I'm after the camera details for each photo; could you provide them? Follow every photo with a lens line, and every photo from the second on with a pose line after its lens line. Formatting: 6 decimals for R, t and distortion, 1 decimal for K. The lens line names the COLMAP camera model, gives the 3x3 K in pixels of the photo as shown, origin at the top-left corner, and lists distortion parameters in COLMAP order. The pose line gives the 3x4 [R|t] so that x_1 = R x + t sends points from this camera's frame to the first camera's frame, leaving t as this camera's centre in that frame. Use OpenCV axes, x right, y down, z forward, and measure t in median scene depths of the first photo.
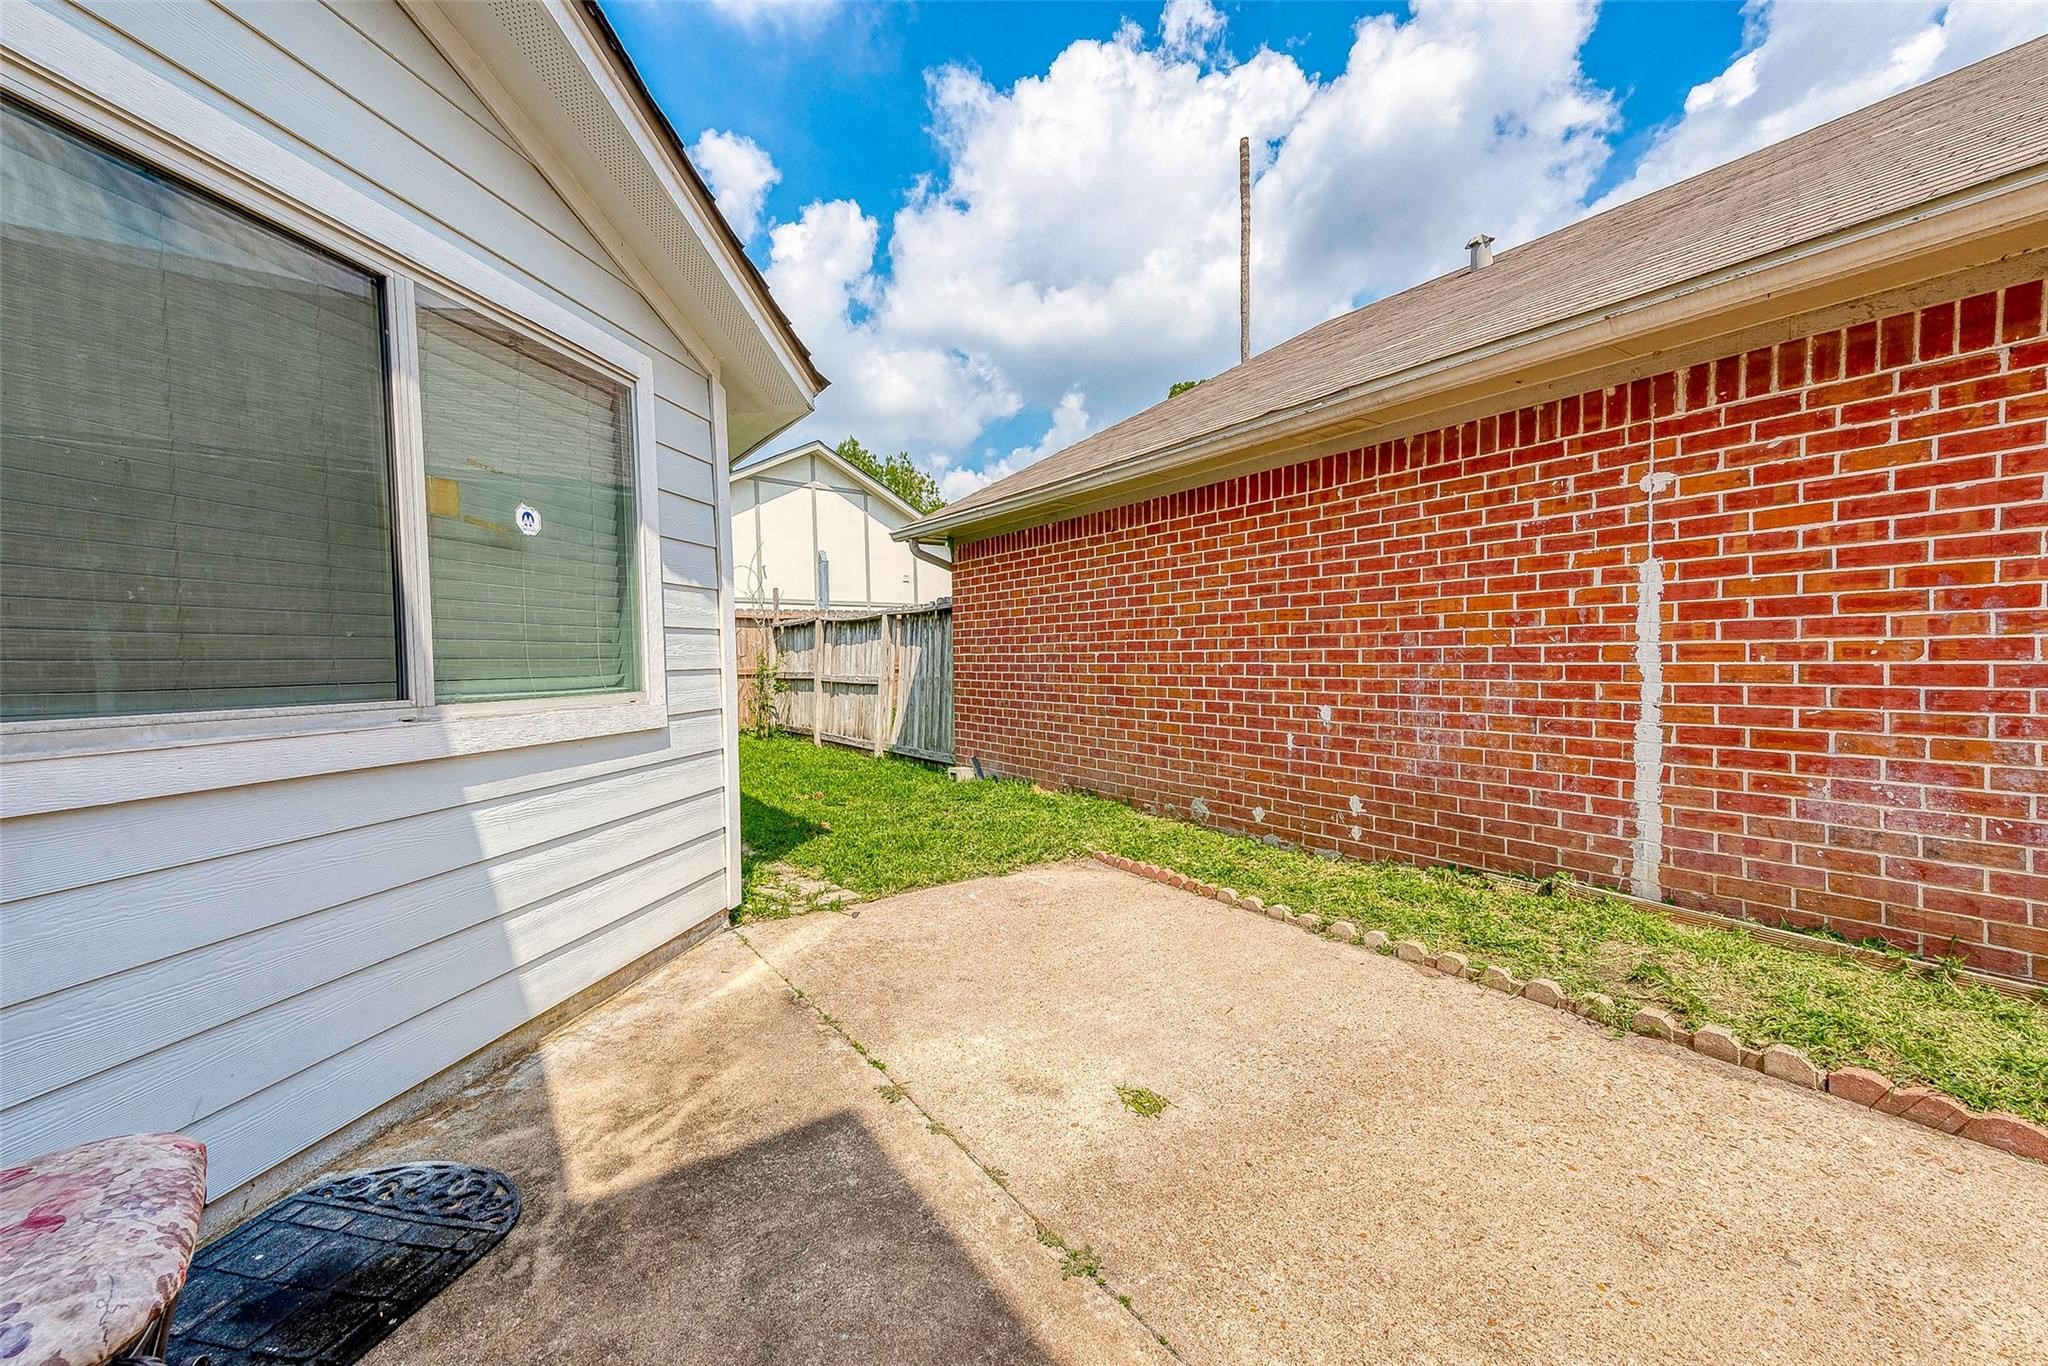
lens RADIAL K [[837.4, 0, 1024.0], [0, 837.4, 683.0], [0, 0, 1]] dist [0.028838, 0.000103]
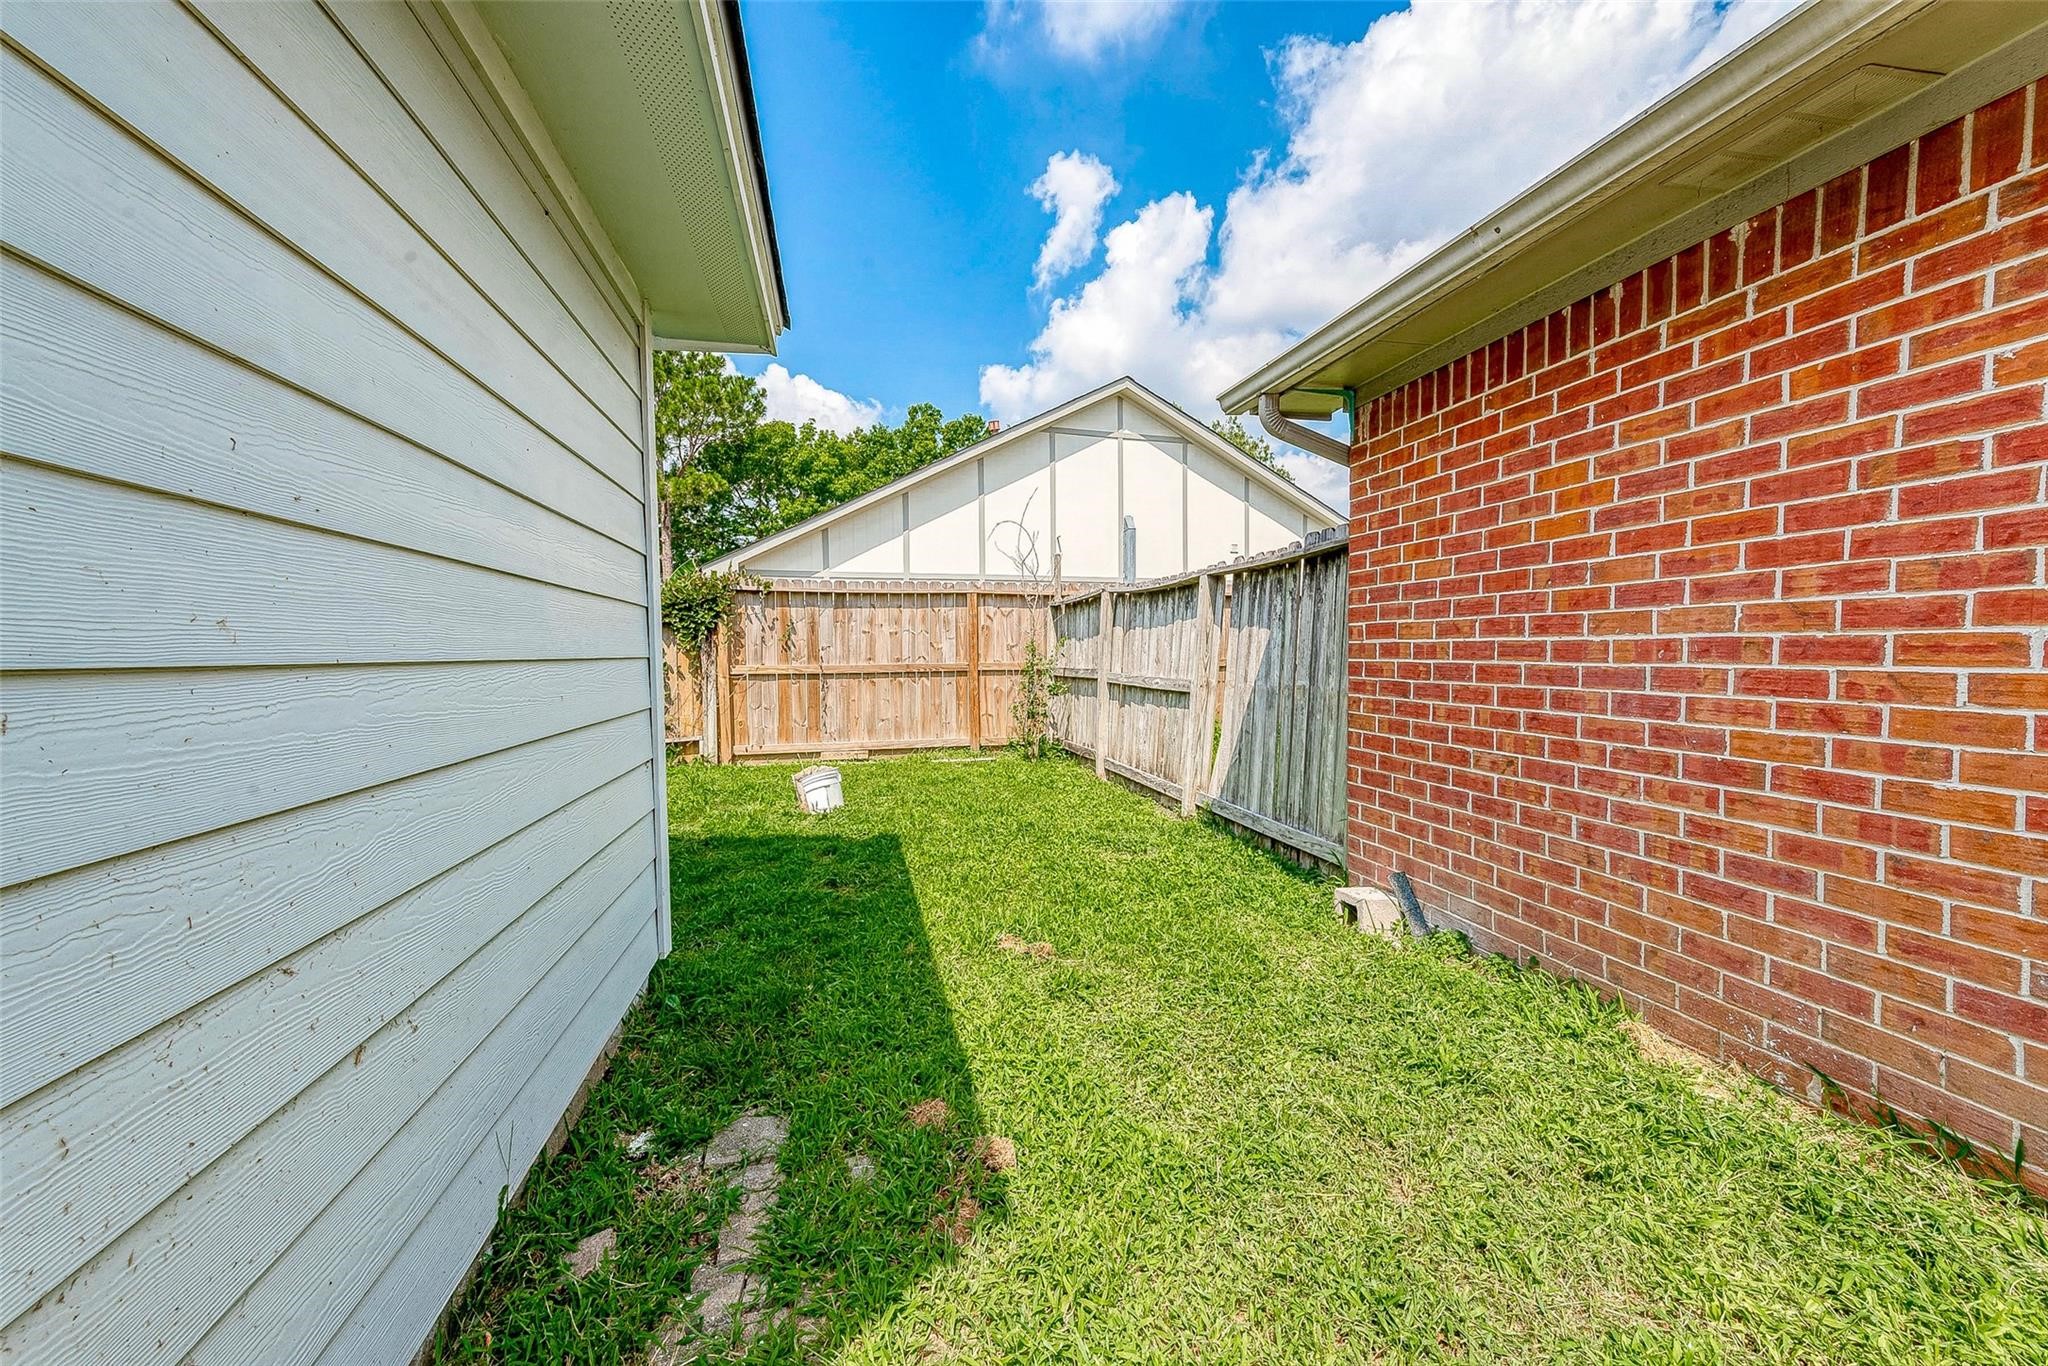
lens RADIAL K [[837.4, 0, 1024.0], [0, 837.4, 683.0], [0, 0, 1]] dist [0.028838, 0.000103]
pose [[0.929649, 0.023950, -0.367668, -0.068794], [-0.020646, 0.999703, 0.012917, -0.011195], [0.367868, -0.004418, 0.929868, 0.427244]]
